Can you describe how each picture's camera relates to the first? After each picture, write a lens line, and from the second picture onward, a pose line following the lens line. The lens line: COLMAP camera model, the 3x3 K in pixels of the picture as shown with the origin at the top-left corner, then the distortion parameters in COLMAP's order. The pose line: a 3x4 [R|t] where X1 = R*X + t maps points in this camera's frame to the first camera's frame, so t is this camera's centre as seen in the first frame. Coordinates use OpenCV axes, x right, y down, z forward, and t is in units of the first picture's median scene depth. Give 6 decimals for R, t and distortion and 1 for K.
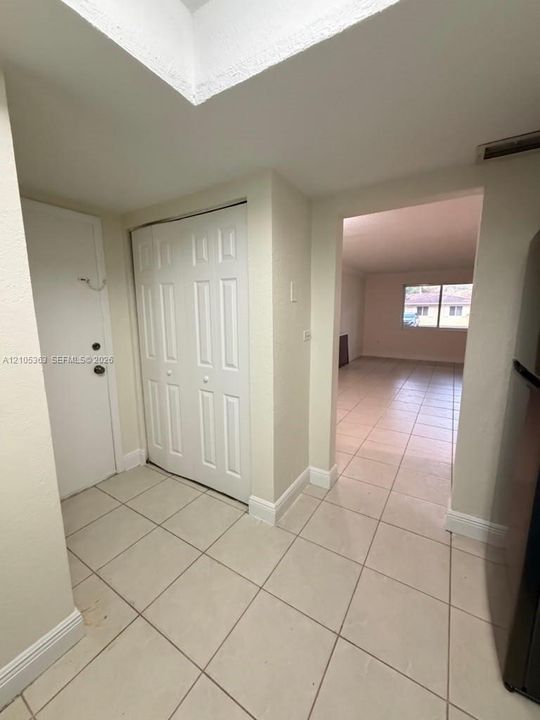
lens RADIAL K [[289.9, 0, 271.7], [0, 289.9, 358.1], [0, 0, 1]] dist [-0.000898, -0.000477]
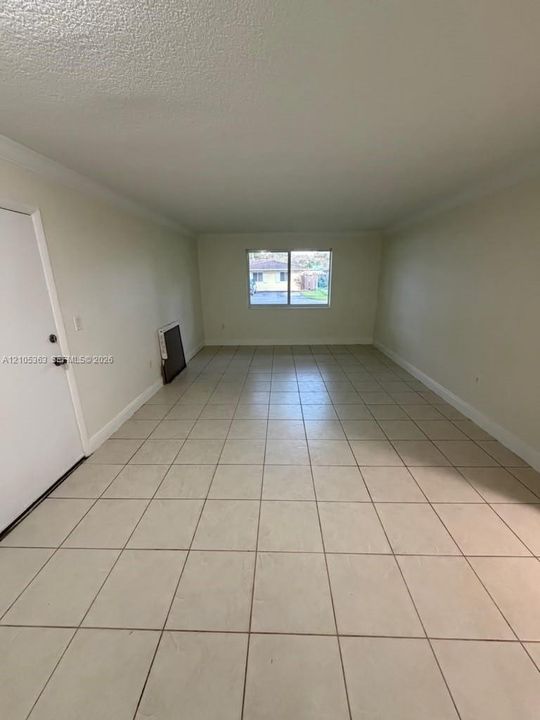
lens RADIAL K [[289.9, 0, 273.9], [0, 289.9, 359.1], [0, 0, 1]] dist [-0.000898, -0.000477]
pose [[0.859494, -0.146403, 0.489731, 0.100197], [0.087606, 0.986119, 0.141045, -0.068082], [-0.503582, -0.078324, 0.860390, 0.279985]]
